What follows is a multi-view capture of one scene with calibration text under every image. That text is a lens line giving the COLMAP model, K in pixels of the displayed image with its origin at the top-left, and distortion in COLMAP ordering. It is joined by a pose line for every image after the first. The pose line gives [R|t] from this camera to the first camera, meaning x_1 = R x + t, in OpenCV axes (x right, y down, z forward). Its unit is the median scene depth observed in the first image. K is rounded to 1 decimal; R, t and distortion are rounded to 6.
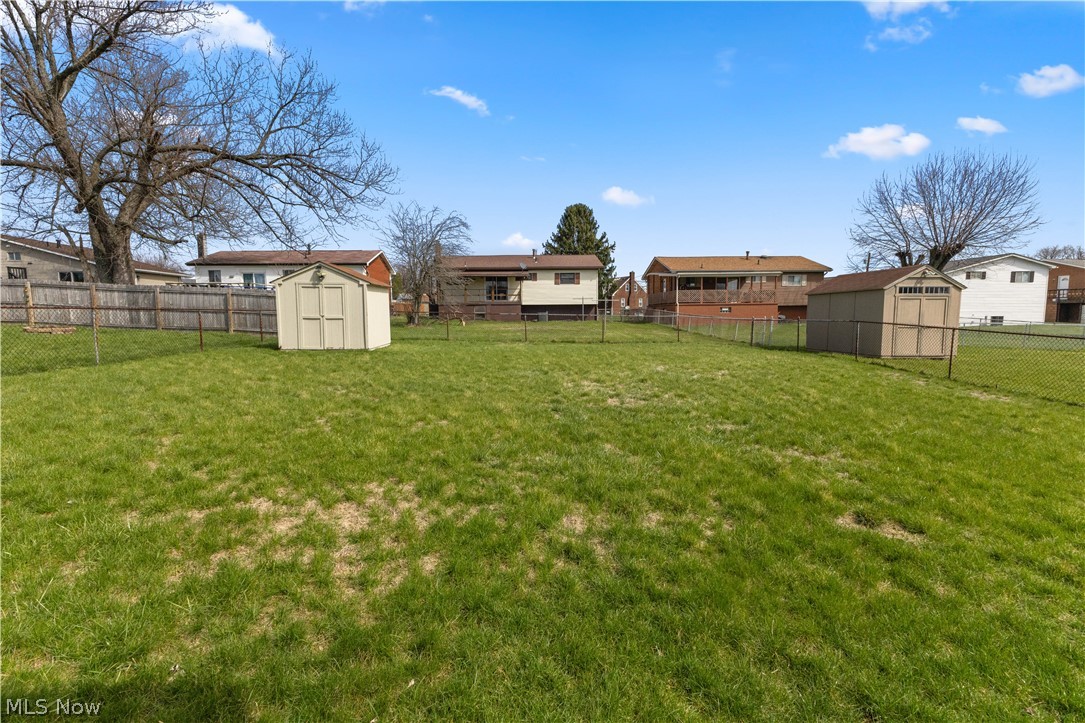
lens RADIAL K [[469.4, 0, 535.4], [0, 469.4, 362.9], [0, 0, 1]] dist [0.010956, -0.003150]
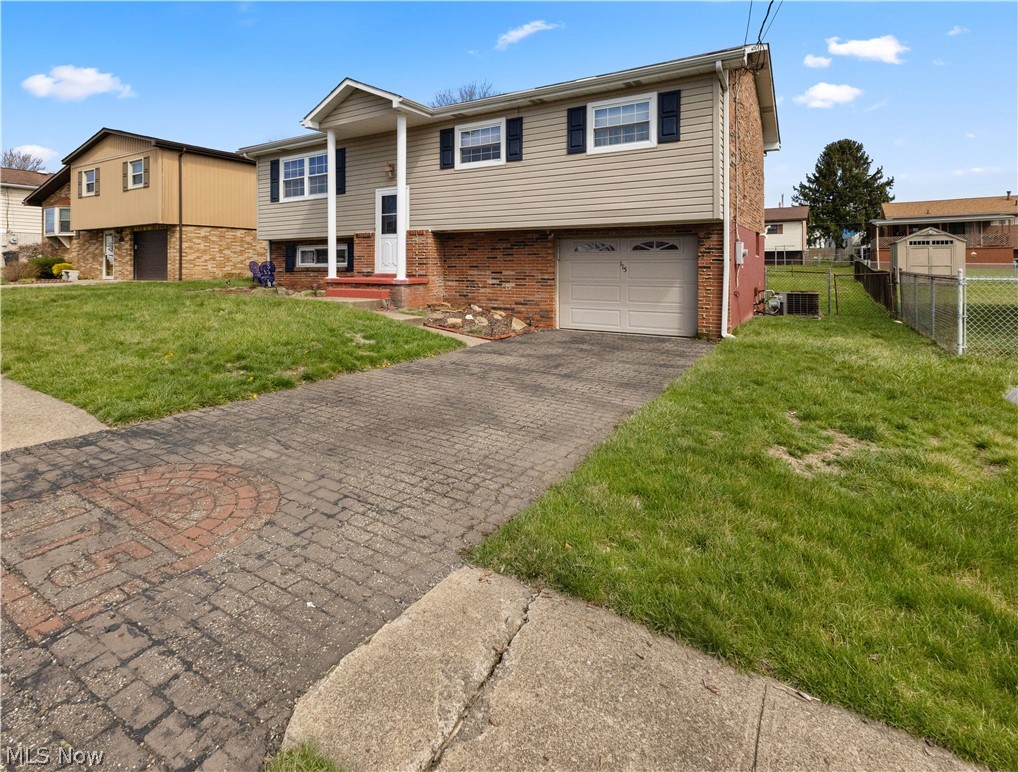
lens RADIAL K [[479.0, 0, 471.8], [0, 479.0, 254.4], [0, 0, 1]] dist [-0.000464, -0.001822]
pose [[0.802433, -0.010734, -0.596645, 0.191738], [-0.059479, 0.993421, -0.097866, 0.045698], [0.593770, 0.114019, 0.796516, -0.408539]]
